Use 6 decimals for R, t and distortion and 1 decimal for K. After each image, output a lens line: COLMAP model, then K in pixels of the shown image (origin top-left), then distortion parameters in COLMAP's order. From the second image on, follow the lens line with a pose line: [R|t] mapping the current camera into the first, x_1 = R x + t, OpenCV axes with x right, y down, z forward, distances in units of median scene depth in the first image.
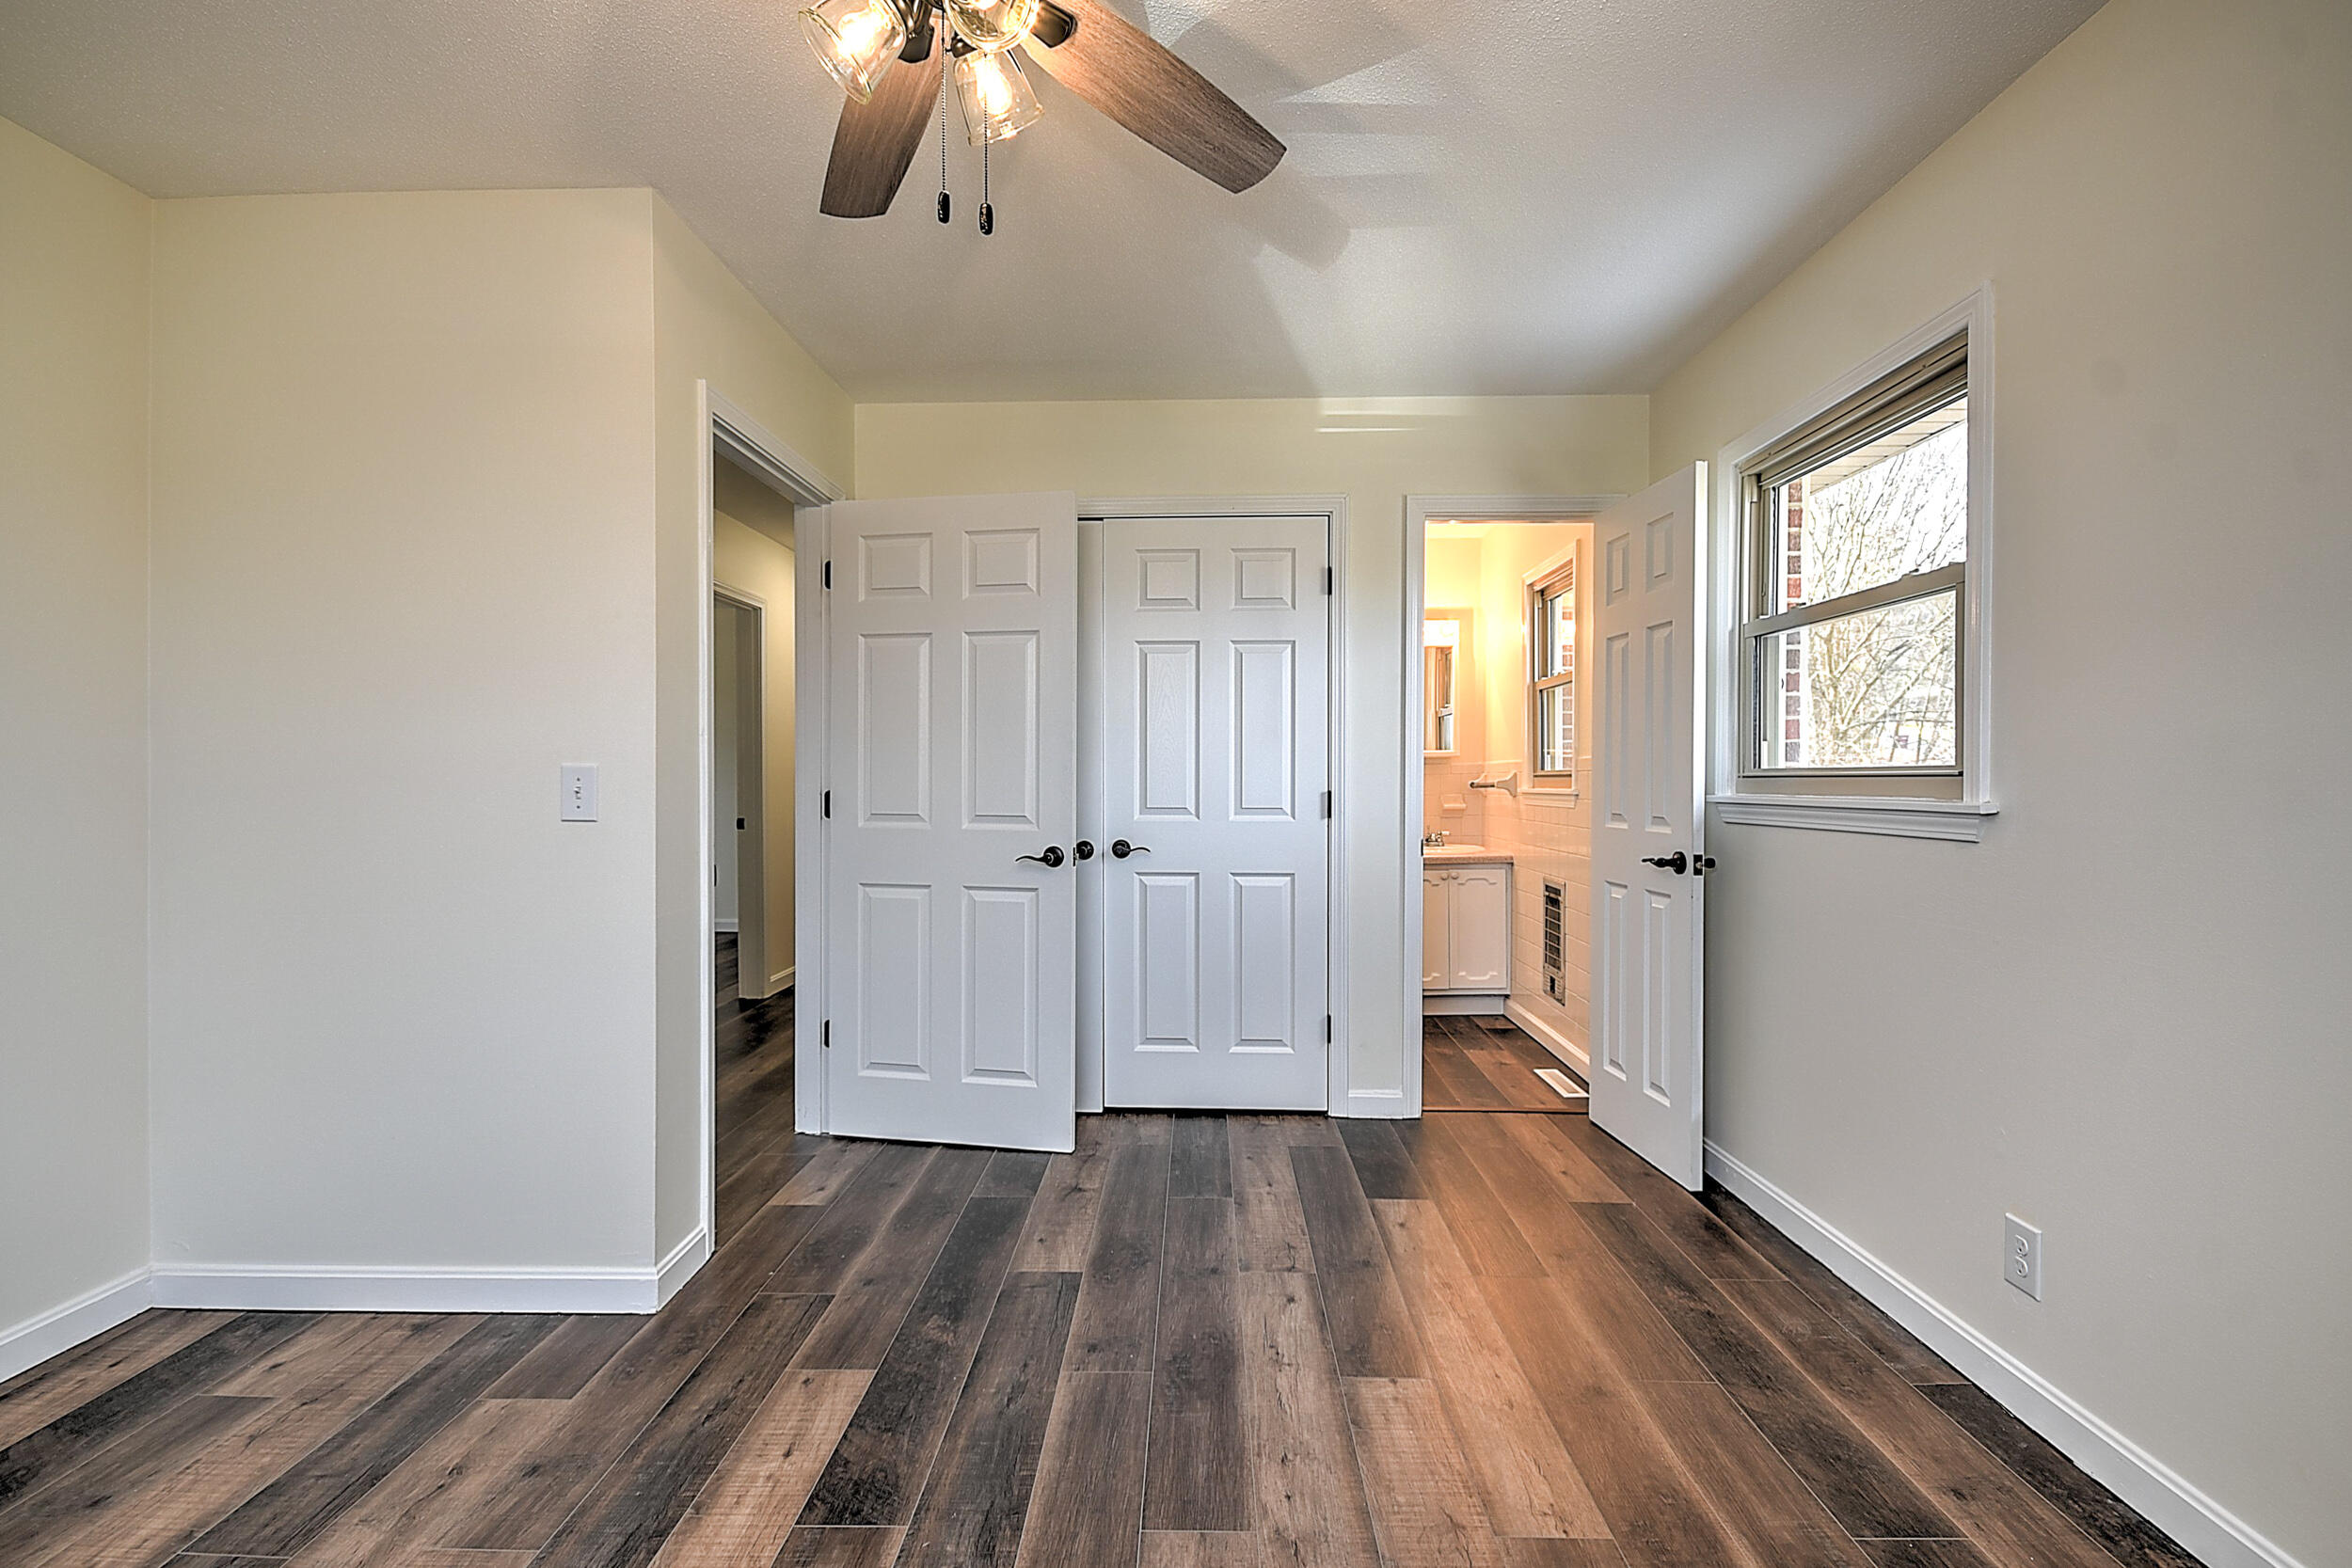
lens RADIAL K [[1009.4, 0, 1178.7], [0, 1009.4, 787.1], [0, 0, 1]] dist [0.003429, -0.003078]
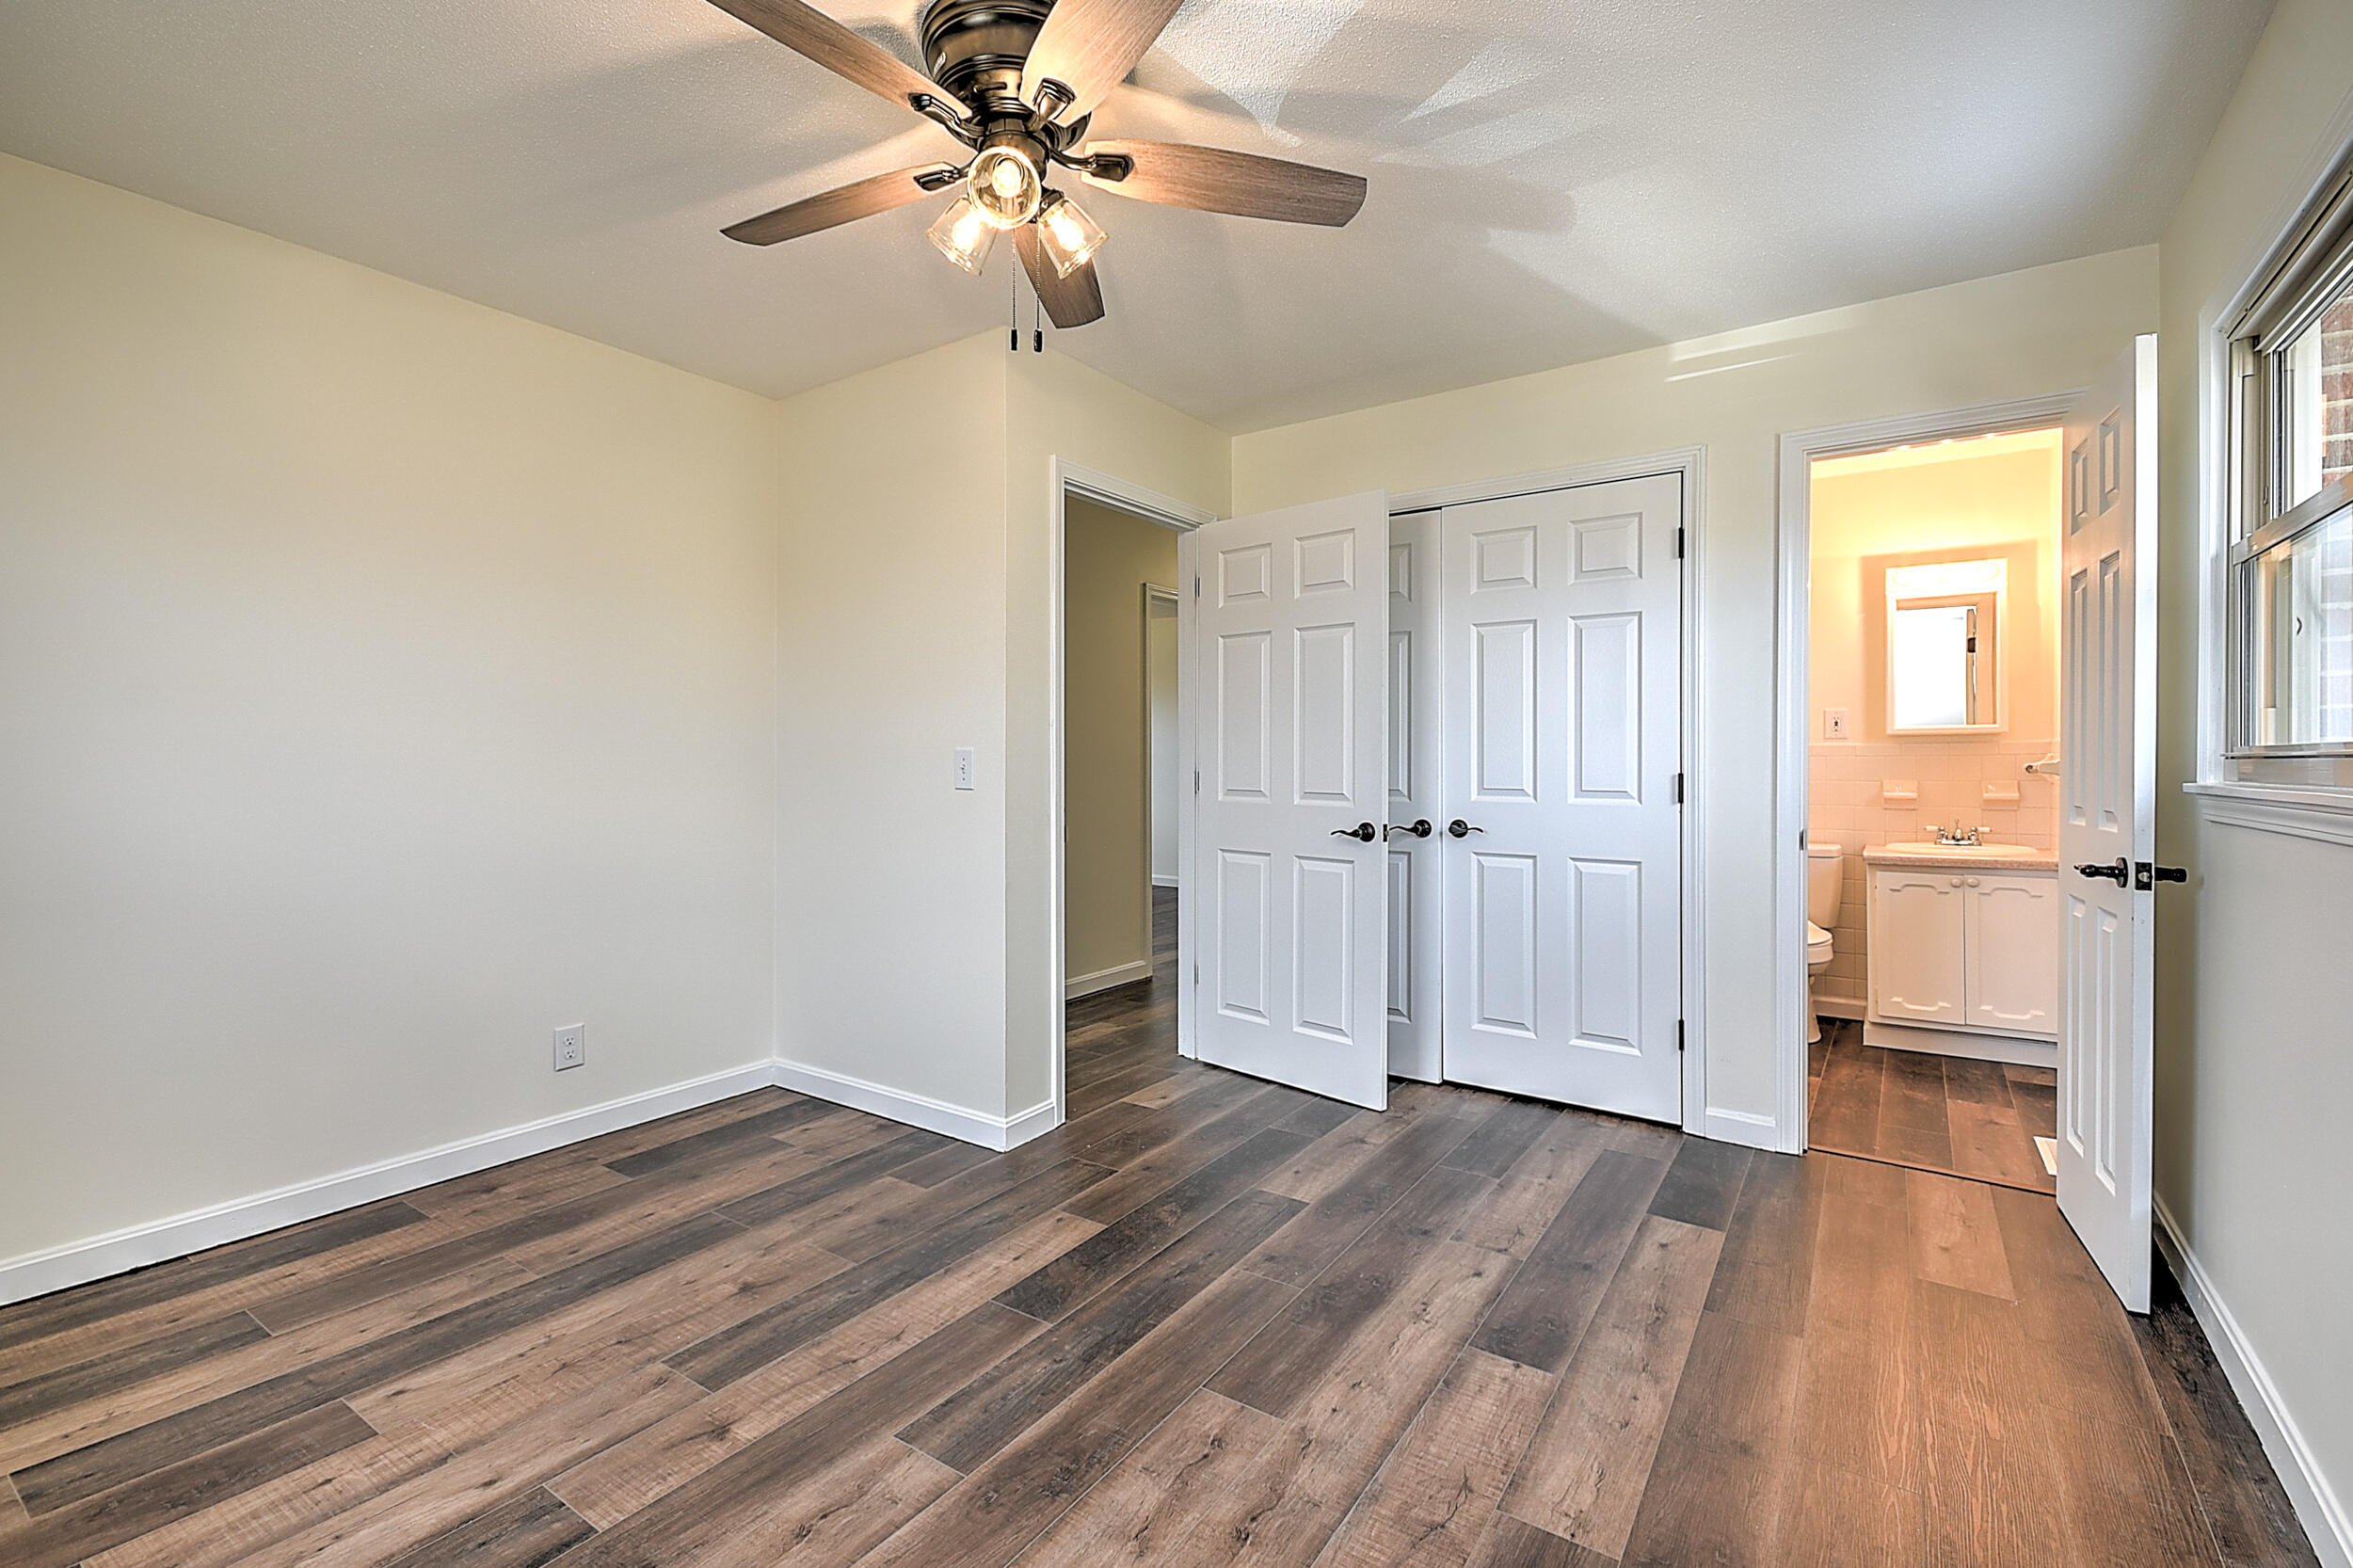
lens RADIAL K [[1009.9, 0, 1179.2], [0, 1009.9, 767.3], [0, 0, 1]] dist [0.003429, -0.003078]
pose [[0.840811, 0.005605, -0.541299, 0.311482], [-0.006550, 0.999979, 0.000181, 0.001131], [0.541289, 0.003393, 0.840830, -0.012040]]
